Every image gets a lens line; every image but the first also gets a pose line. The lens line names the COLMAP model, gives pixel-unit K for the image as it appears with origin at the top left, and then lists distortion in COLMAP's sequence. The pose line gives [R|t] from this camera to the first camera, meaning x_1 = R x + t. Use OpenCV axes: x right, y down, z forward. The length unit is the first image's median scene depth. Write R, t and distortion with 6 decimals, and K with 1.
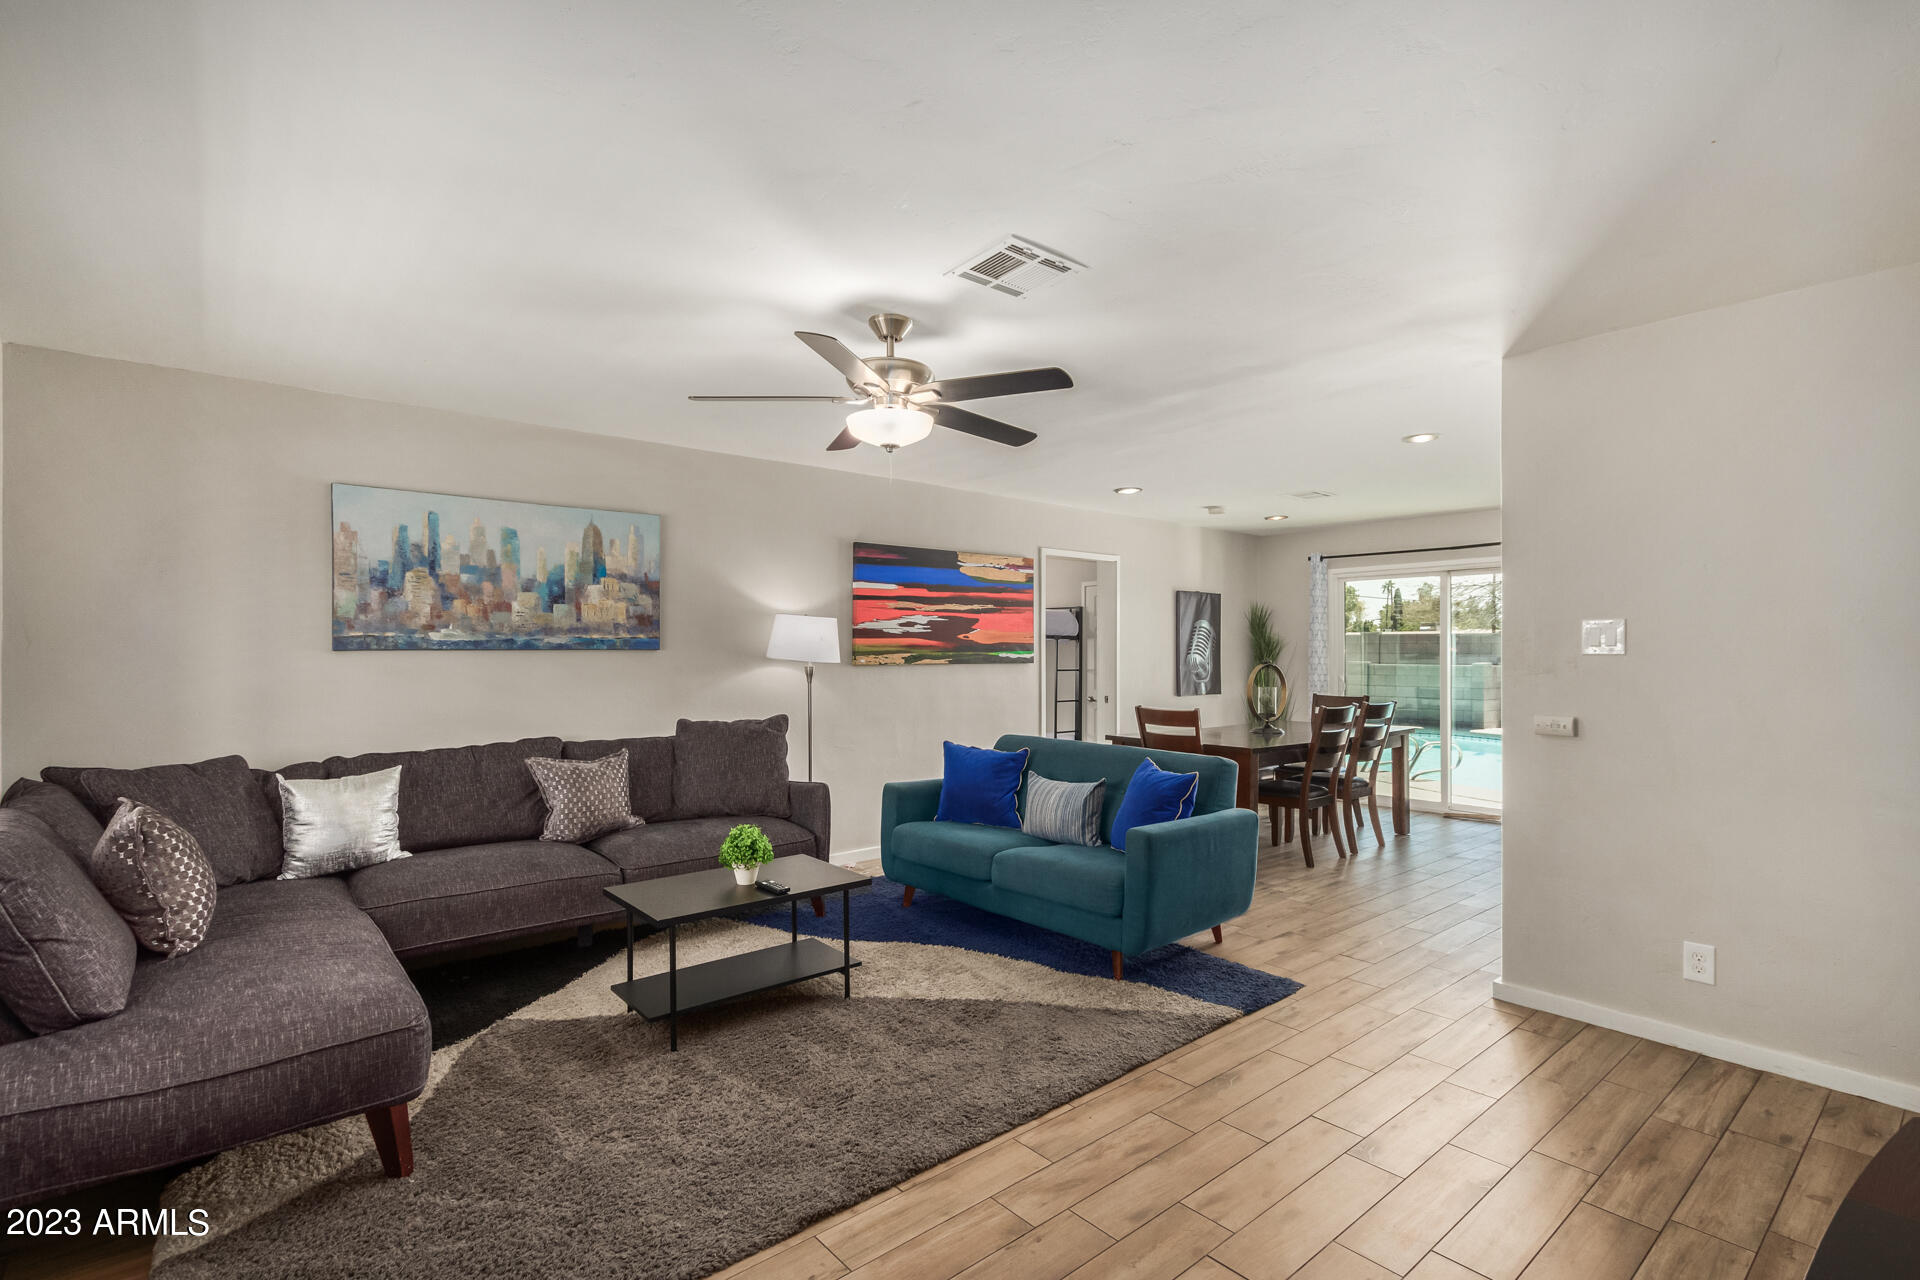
lens RADIAL K [[889.0, 0, 973.5], [0, 889.0, 641.2], [0, 0, 1]] dist [0.004832, 0.000151]
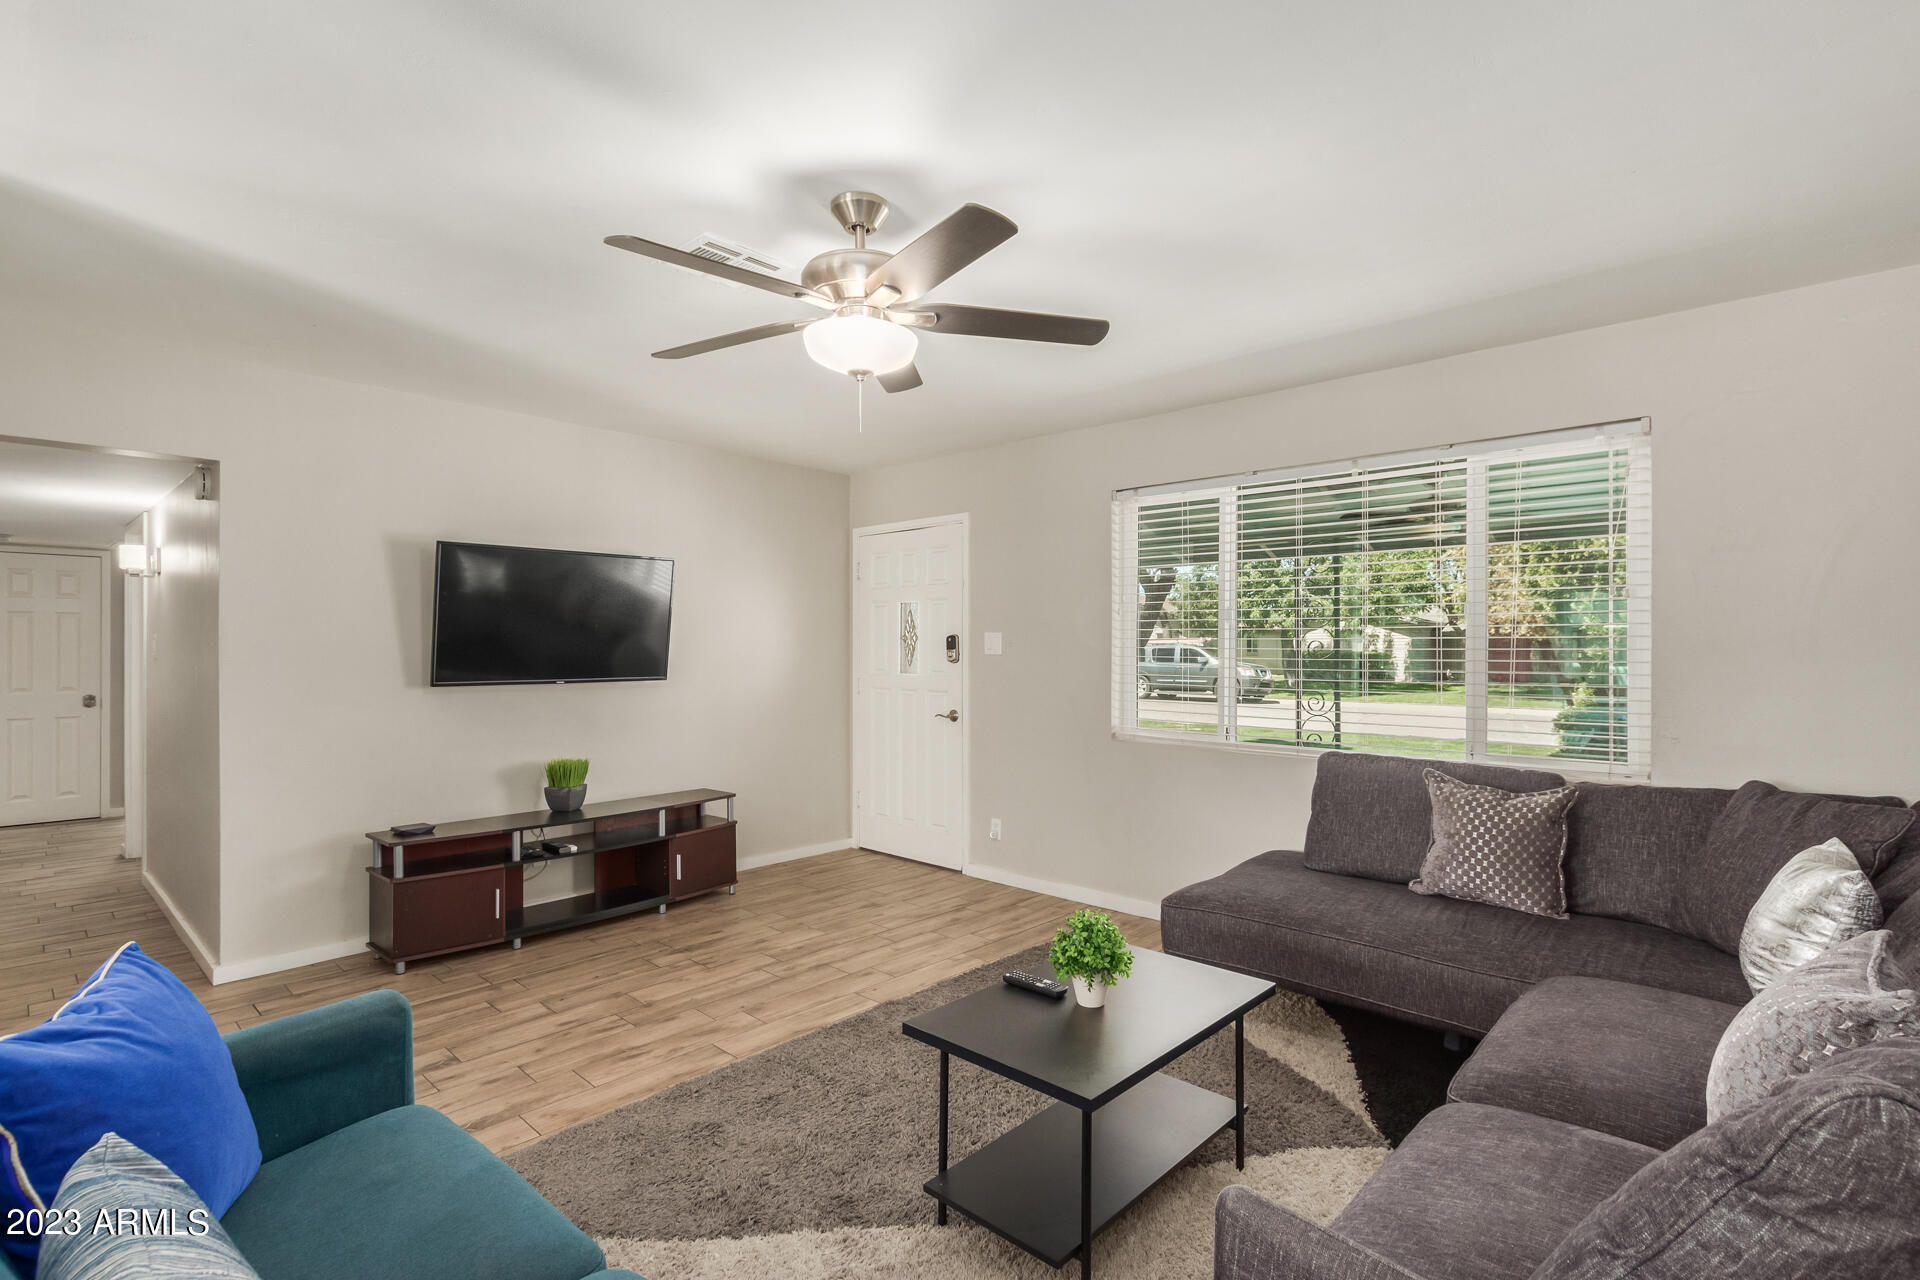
lens RADIAL K [[889.0, 0, 953.5], [0, 889.0, 639.9], [0, 0, 1]] dist [0.004832, 0.000151]
pose [[-0.995760, 0.000492, -0.091989, -0.073157], [0.002521, 0.999756, -0.021946, 0.015909], [0.091956, -0.022085, -0.995518, 1.218315]]
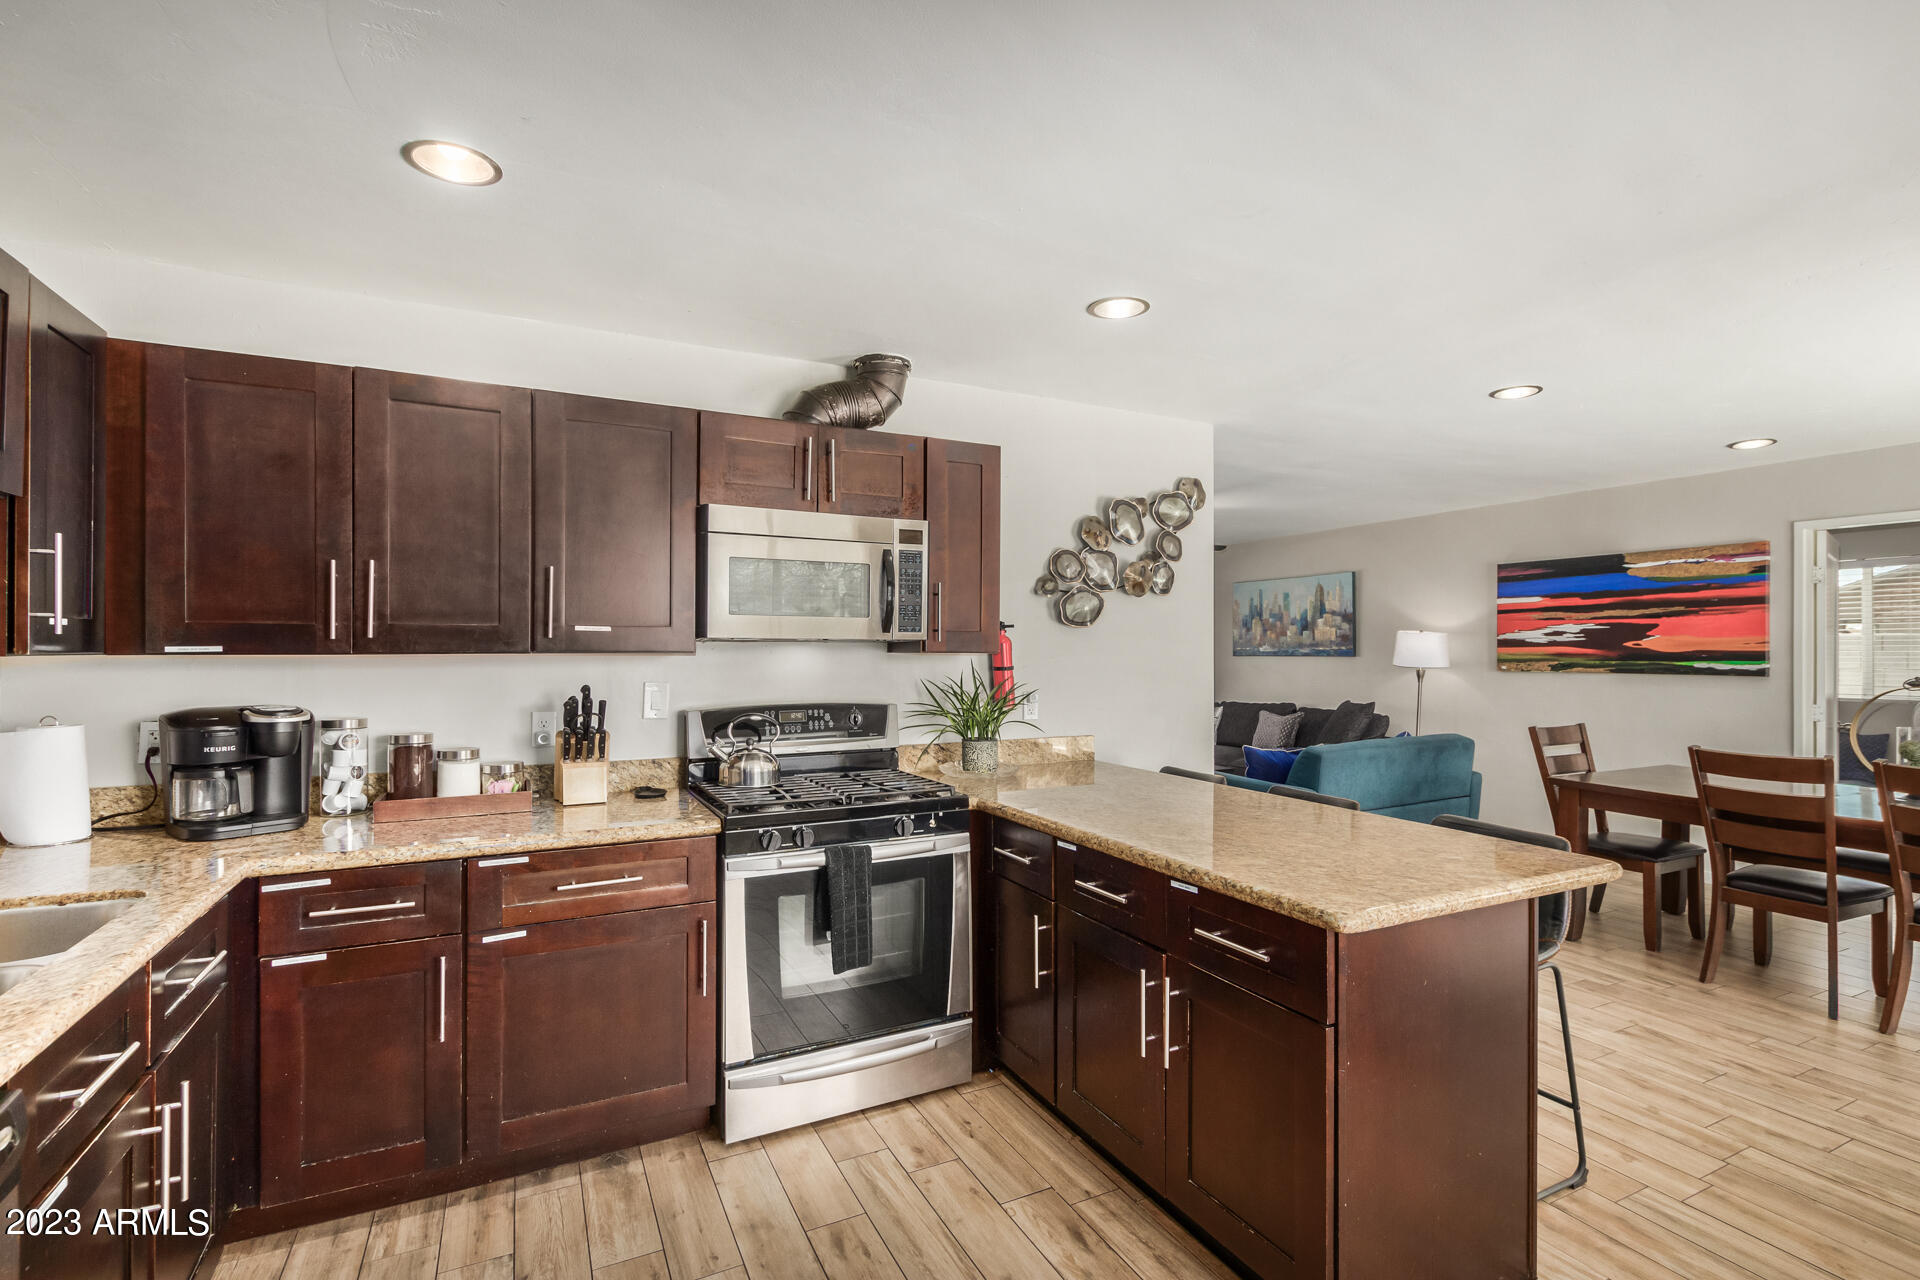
lens RADIAL K [[889.0, 0, 952.2], [0, 889.0, 647.2], [0, 0, 1]] dist [0.004832, 0.000151]
pose [[-0.260038, 0.004603, -0.965587, 1.472339], [0.019386, 0.999812, -0.000454, -0.021501], [0.965404, -0.018837, -0.260079, 0.774985]]
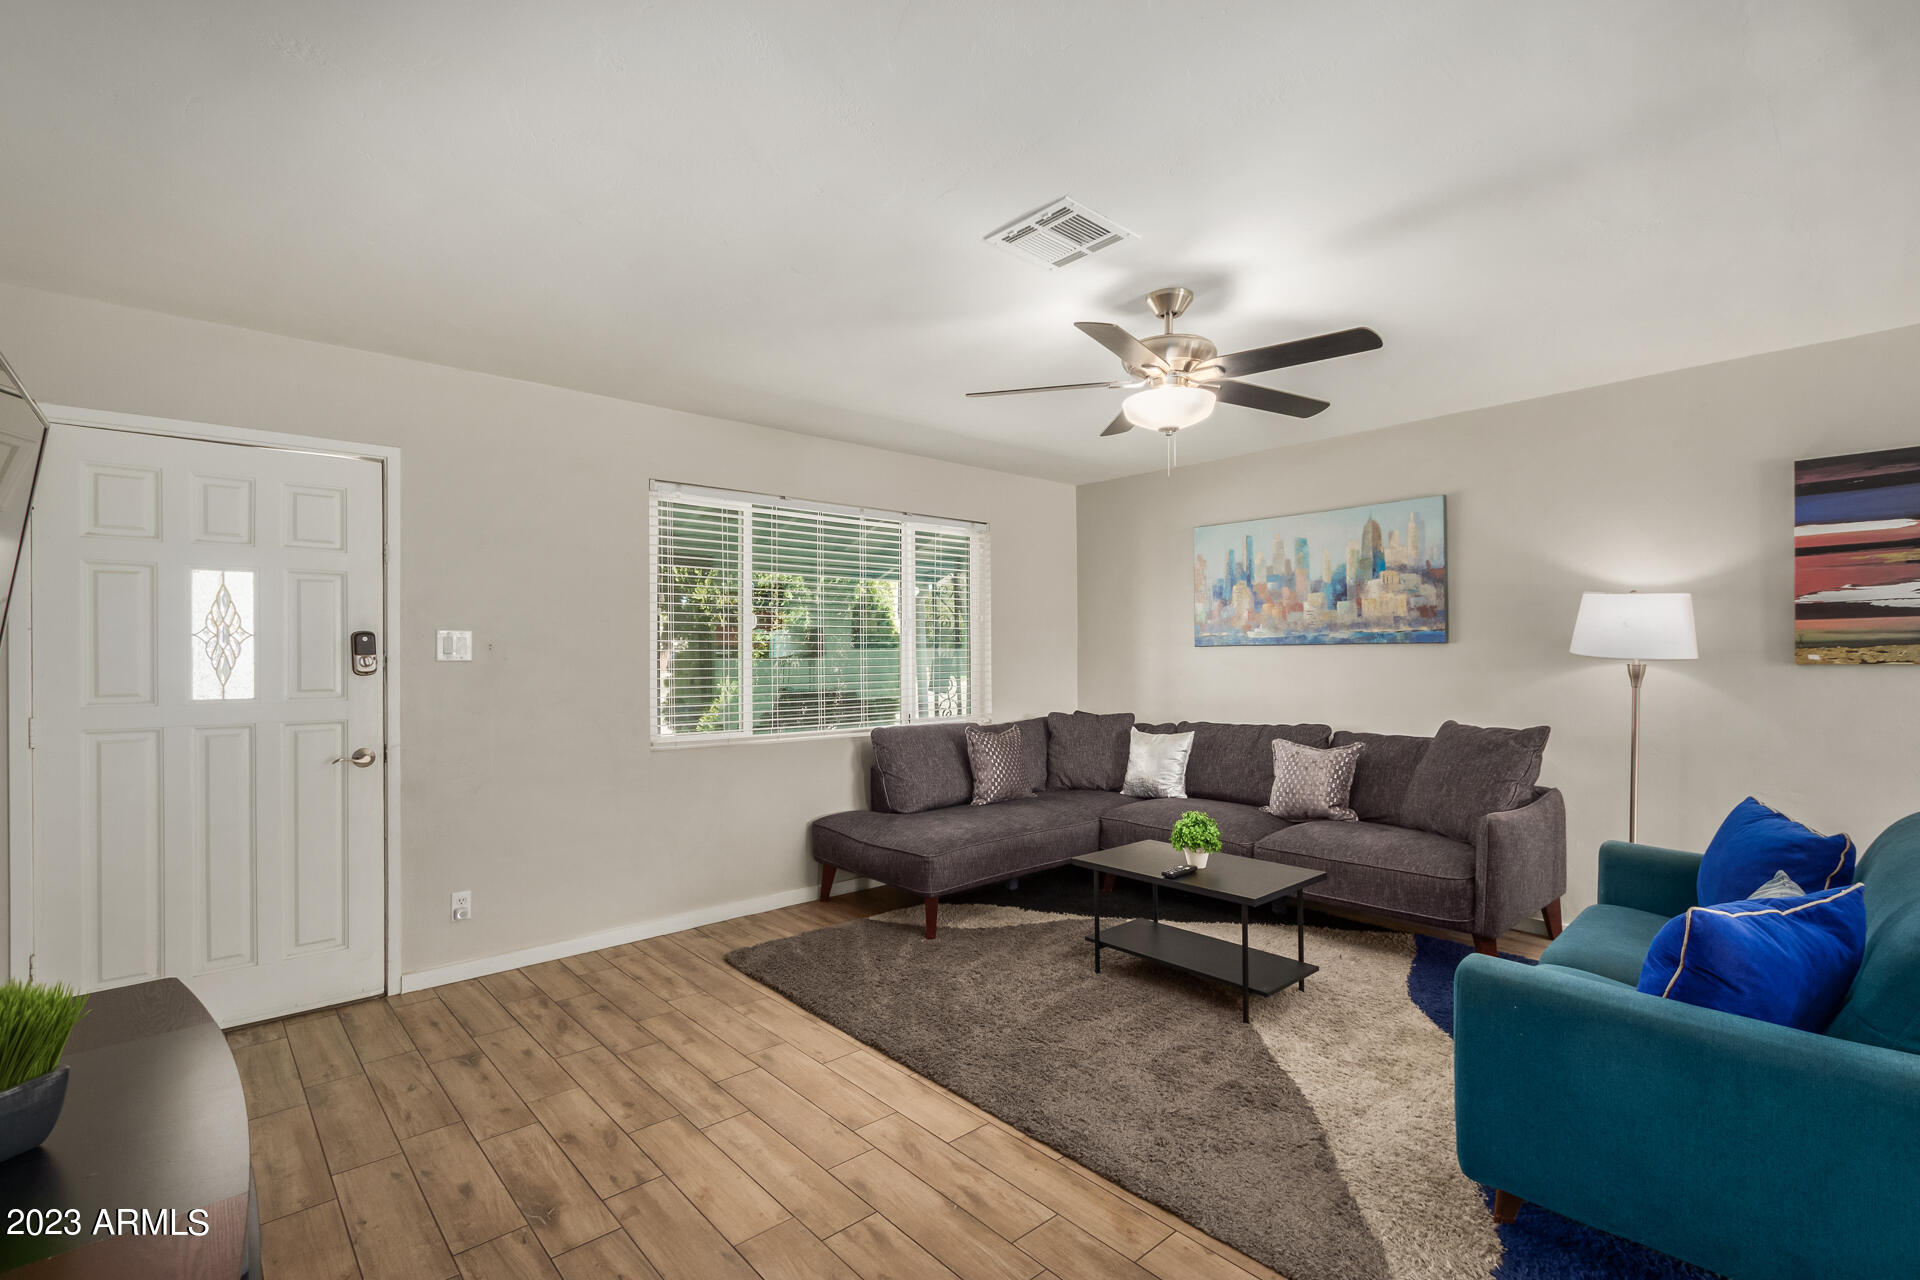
lens RADIAL K [[889.0, 0, 960.4], [0, 889.0, 636.4], [0, 0, 1]] dist [0.004832, 0.000151]
pose [[0.012575, -0.018143, -0.999756, 0.588823], [0.017634, 0.999684, -0.017920, 0.011256], [0.999765, -0.017405, 0.012891, 0.529481]]
